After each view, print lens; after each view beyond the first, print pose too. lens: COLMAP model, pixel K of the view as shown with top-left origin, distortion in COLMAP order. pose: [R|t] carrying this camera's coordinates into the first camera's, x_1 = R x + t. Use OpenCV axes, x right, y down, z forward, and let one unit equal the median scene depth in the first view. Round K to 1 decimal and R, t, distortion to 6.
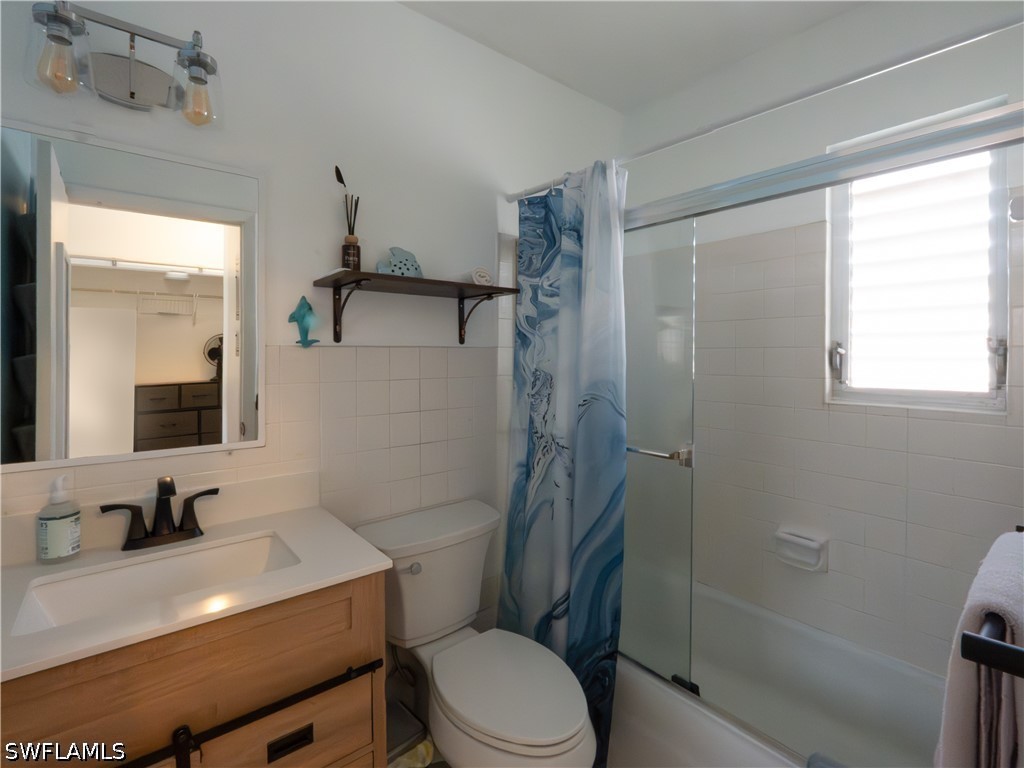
lens RADIAL K [[541.8, 0, 513.5], [0, 541.8, 377.6], [0, 0, 1]] dist [-0.022743, 0.001821]
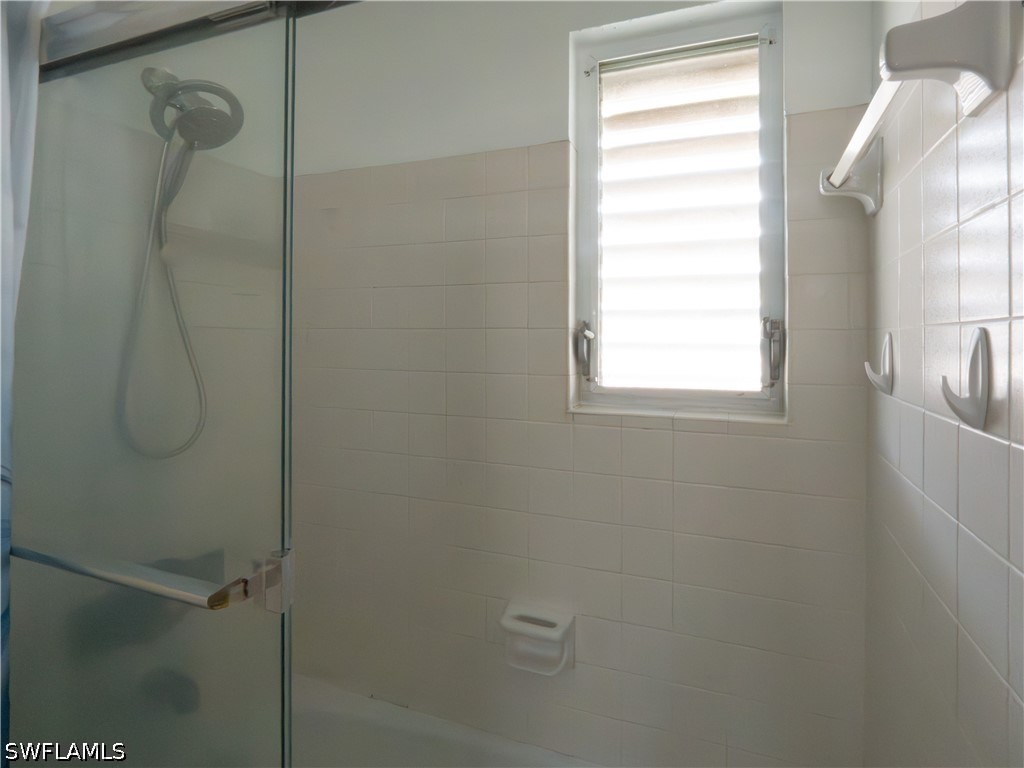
lens RADIAL K [[541.8, 0, 512.3], [0, 541.8, 382.5], [0, 0, 1]] dist [-0.022743, 0.001821]
pose [[0.913480, -0.007523, 0.406814, 0.238815], [0.006841, 0.999972, 0.003130, 0.009555], [-0.406826, -0.000076, 0.913506, 0.408967]]
